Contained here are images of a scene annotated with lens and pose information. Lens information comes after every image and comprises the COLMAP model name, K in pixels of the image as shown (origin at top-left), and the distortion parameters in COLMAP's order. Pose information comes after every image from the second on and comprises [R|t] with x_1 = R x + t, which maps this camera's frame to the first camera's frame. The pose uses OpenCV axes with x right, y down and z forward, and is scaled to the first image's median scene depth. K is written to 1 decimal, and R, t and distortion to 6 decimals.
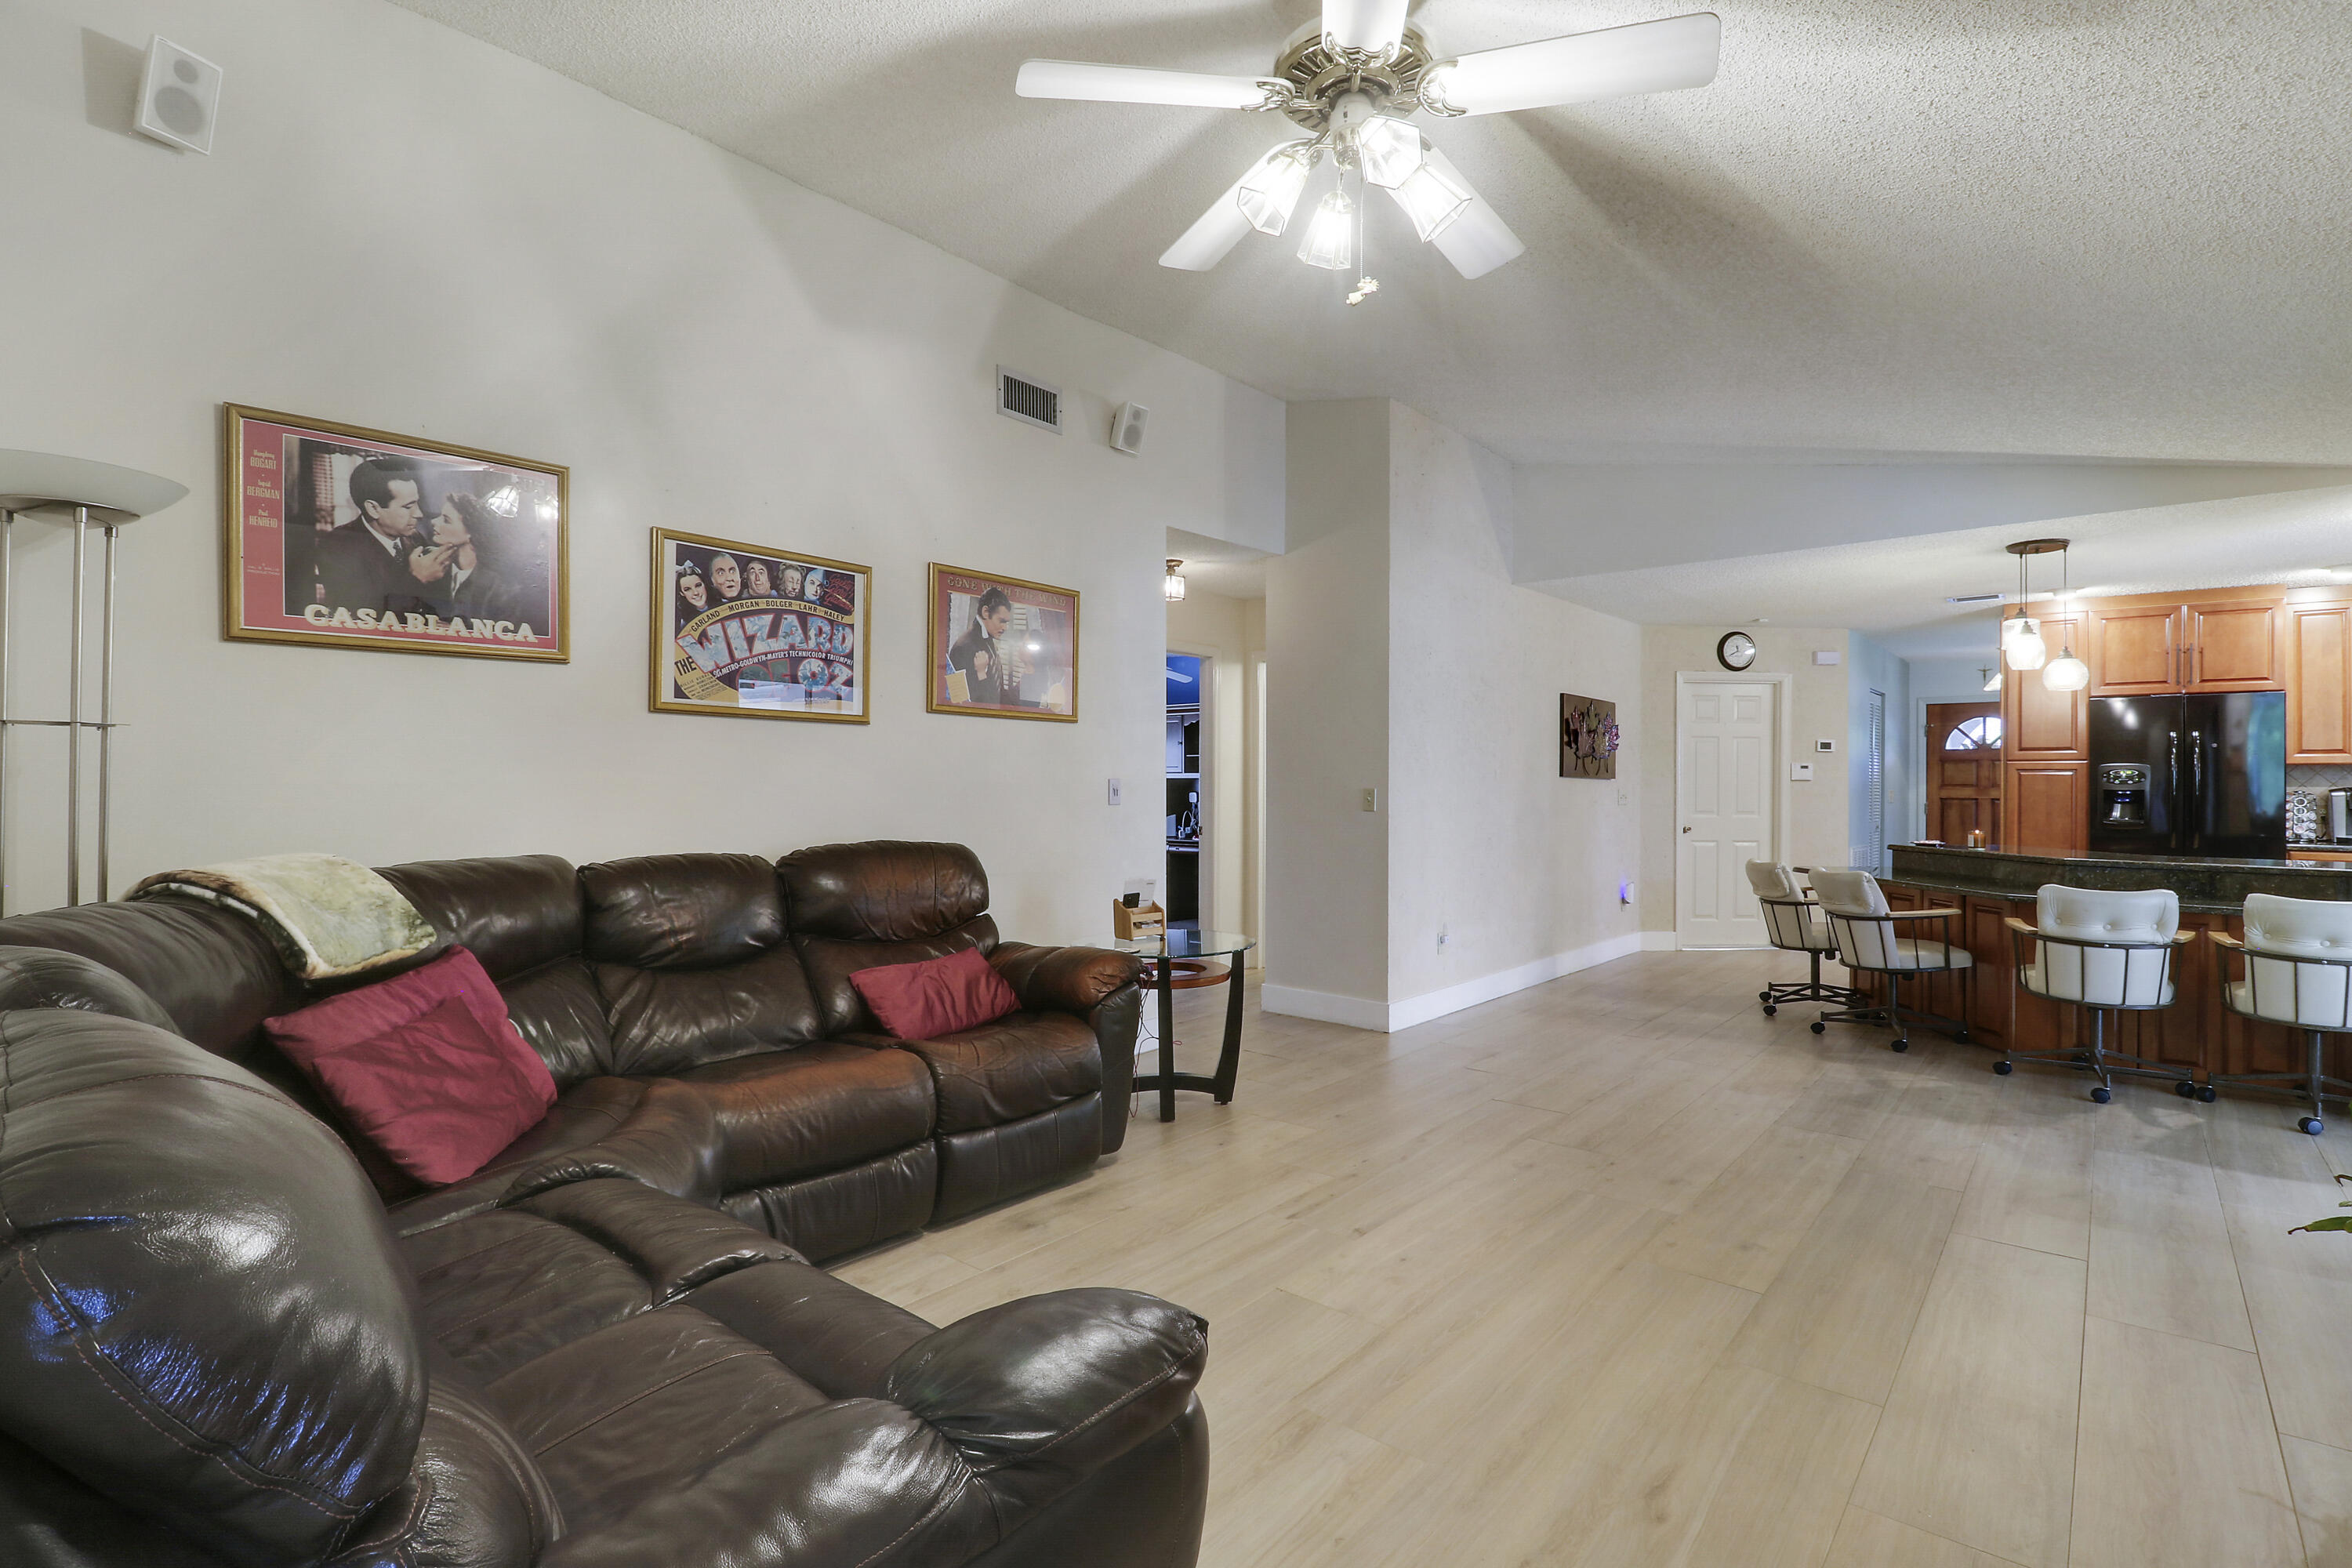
lens RADIAL K [[1099.3, 0, 1212.5], [0, 1099.3, 778.9], [0, 0, 1]] dist [-0.002967, -0.009925]
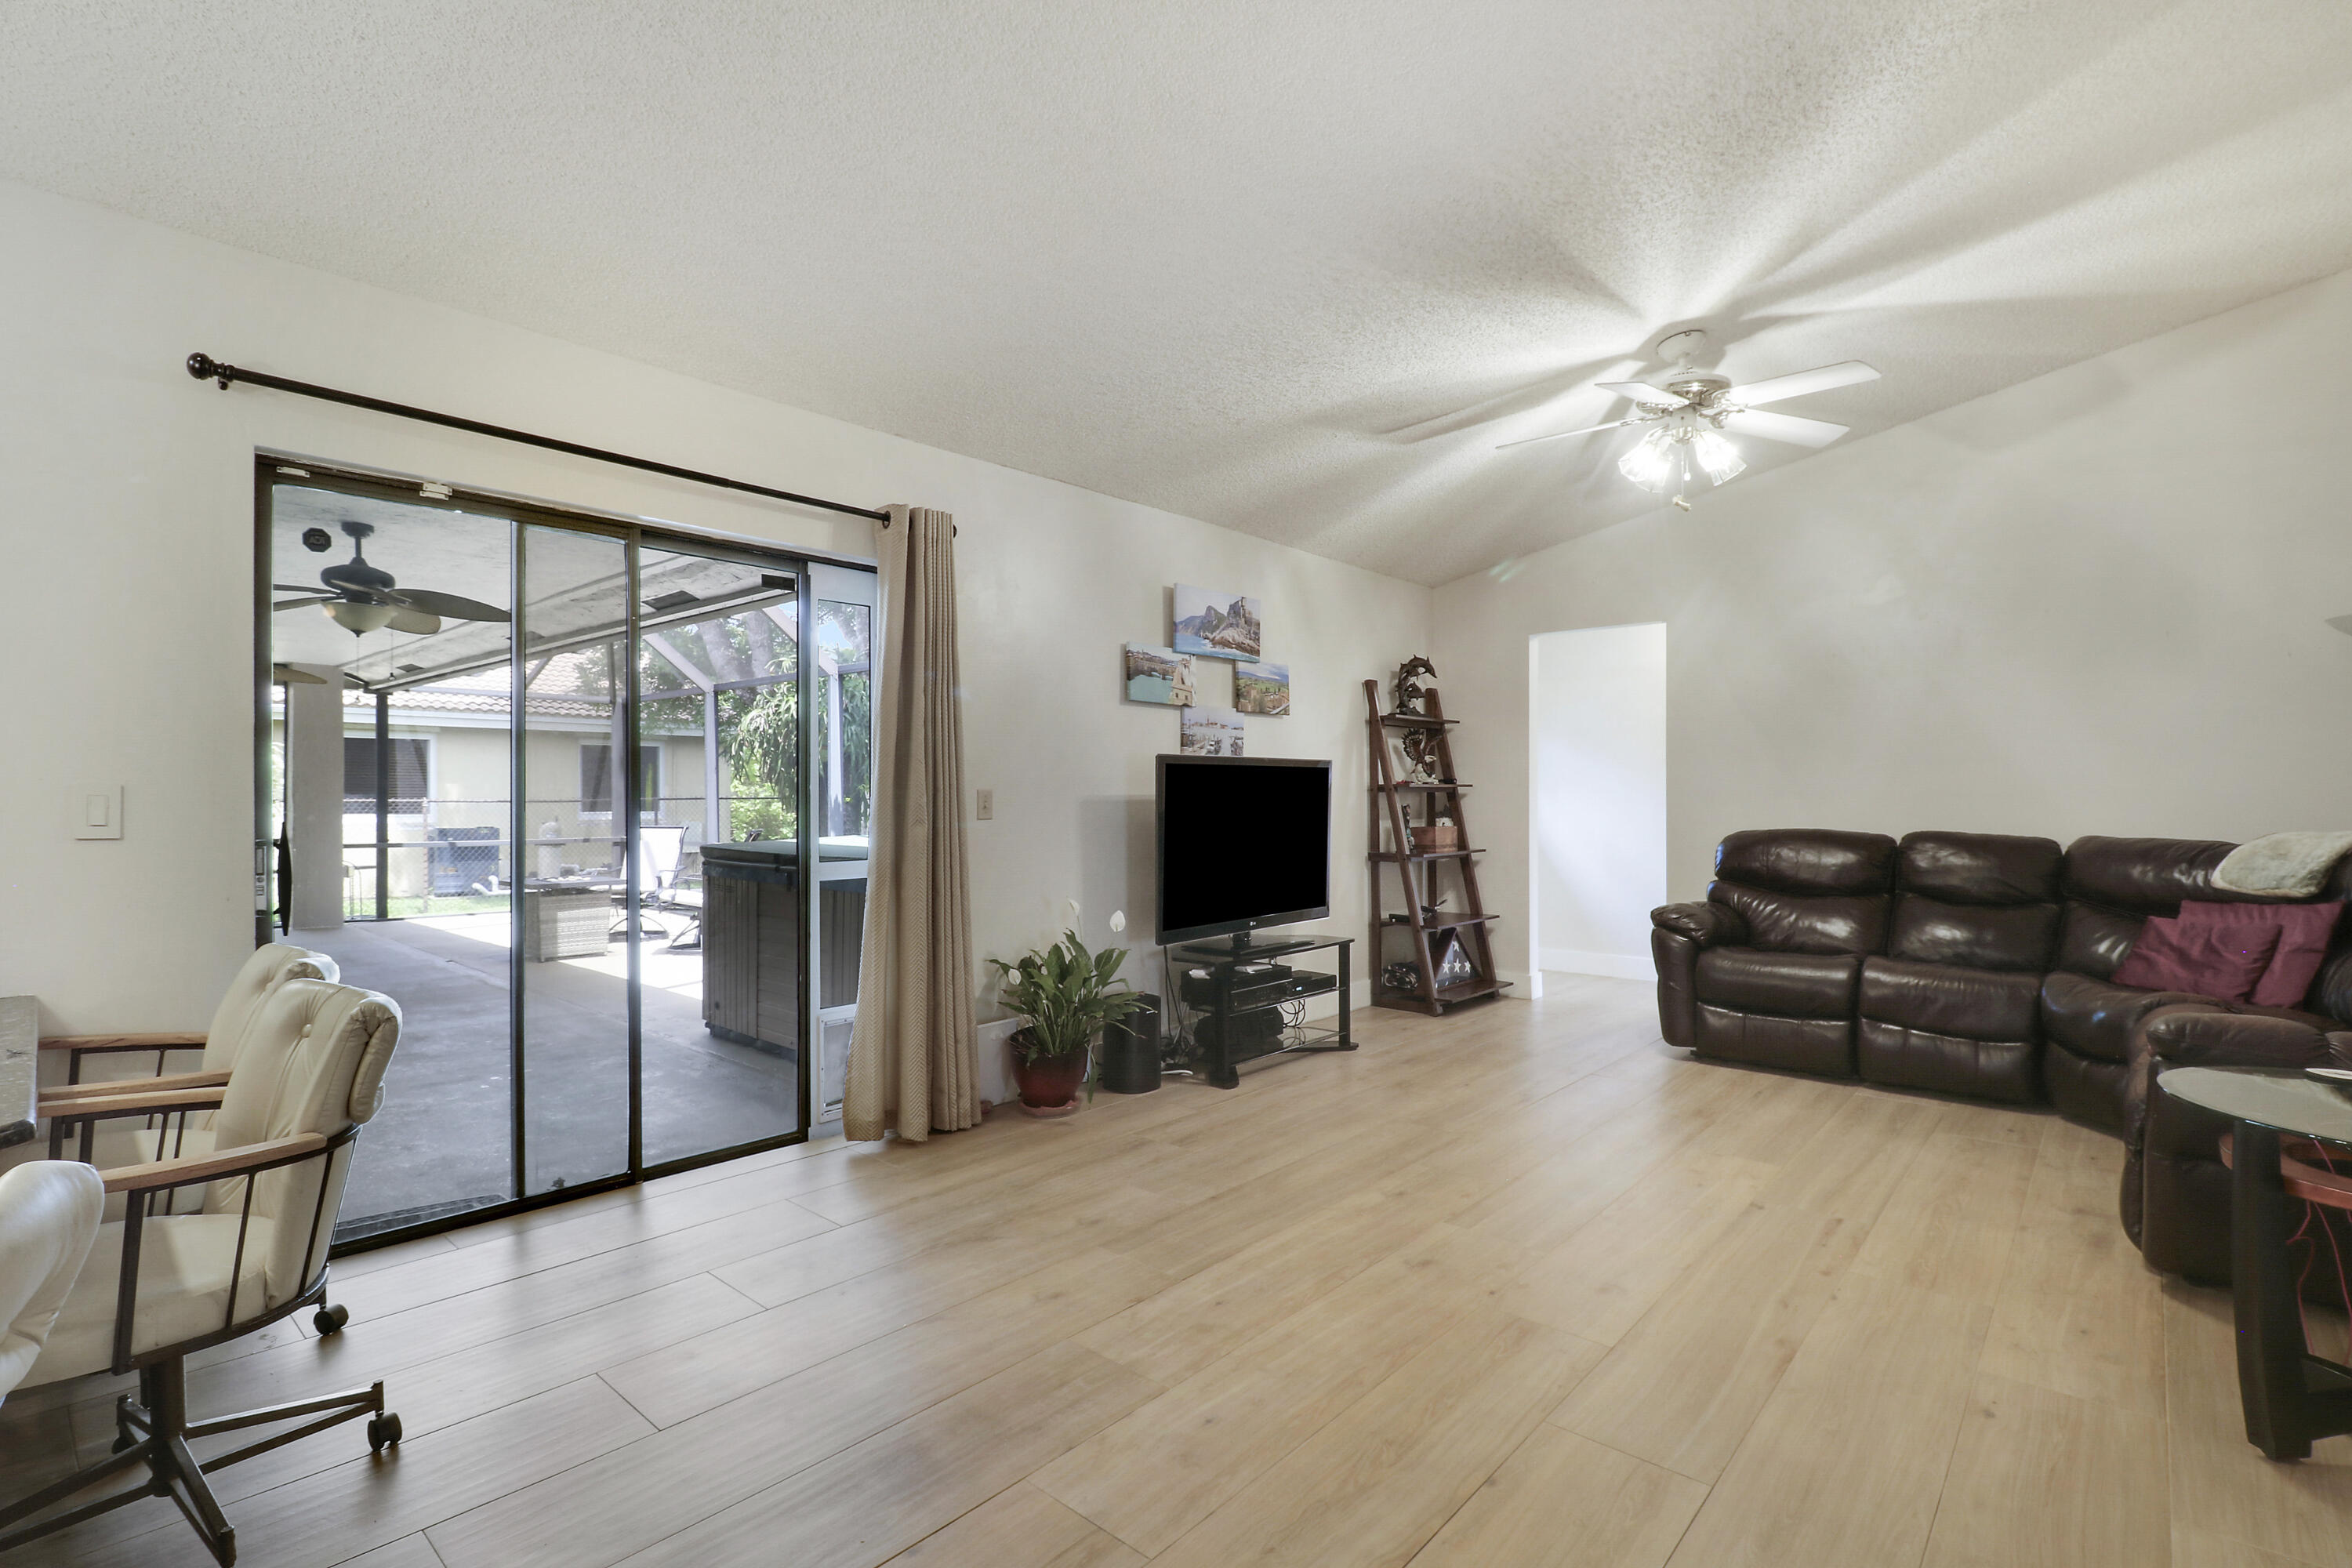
lens RADIAL K [[1099.3, 0, 1191.4], [0, 1099.3, 786.0], [0, 0, 1]] dist [-0.002967, -0.009925]
pose [[-0.999501, -0.005182, 0.031150, 0.553169], [-0.005650, 0.999872, -0.014949, 0.024805], [-0.031068, -0.015117, -0.999403, 1.770519]]
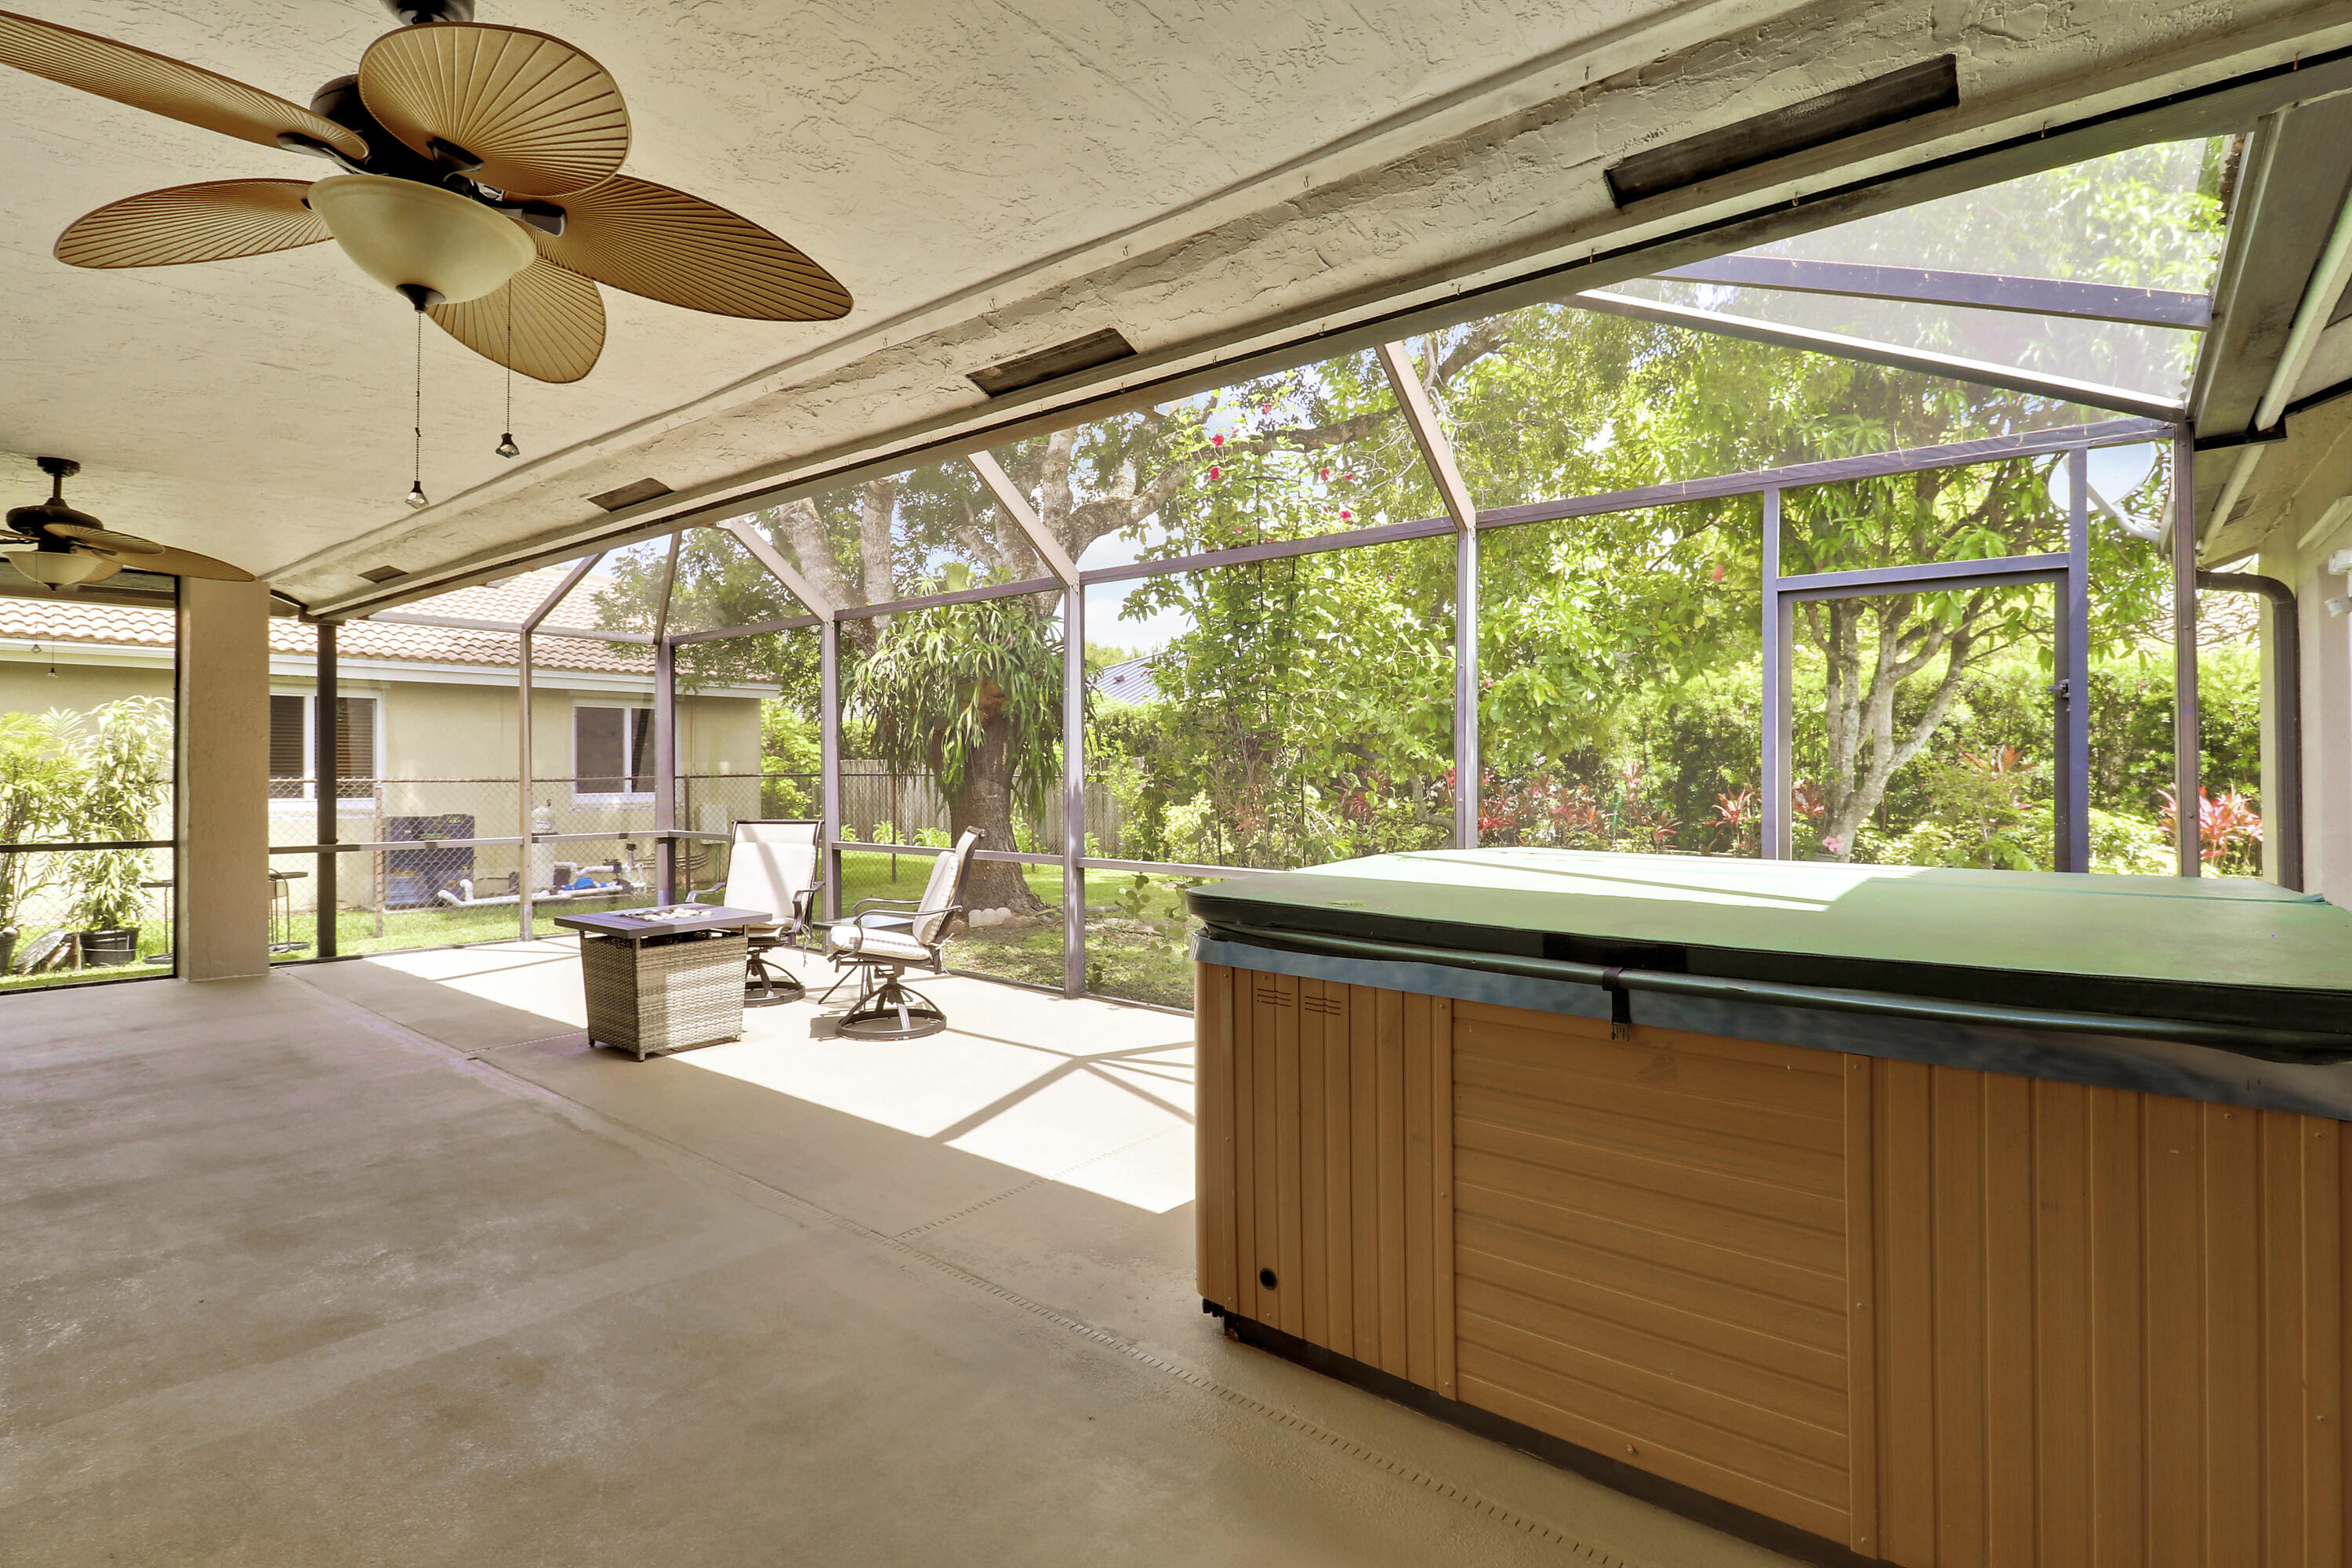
lens RADIAL K [[1099.3, 0, 1197.5], [0, 1099.3, 756.0], [0, 0, 1]] dist [-0.002967, -0.009925]
pose [[-0.999743, 0.002227, -0.022566, 1.396671], [0.002637, 0.999832, -0.018147, 0.025032], [0.022522, -0.018202, -0.999581, 0.791760]]
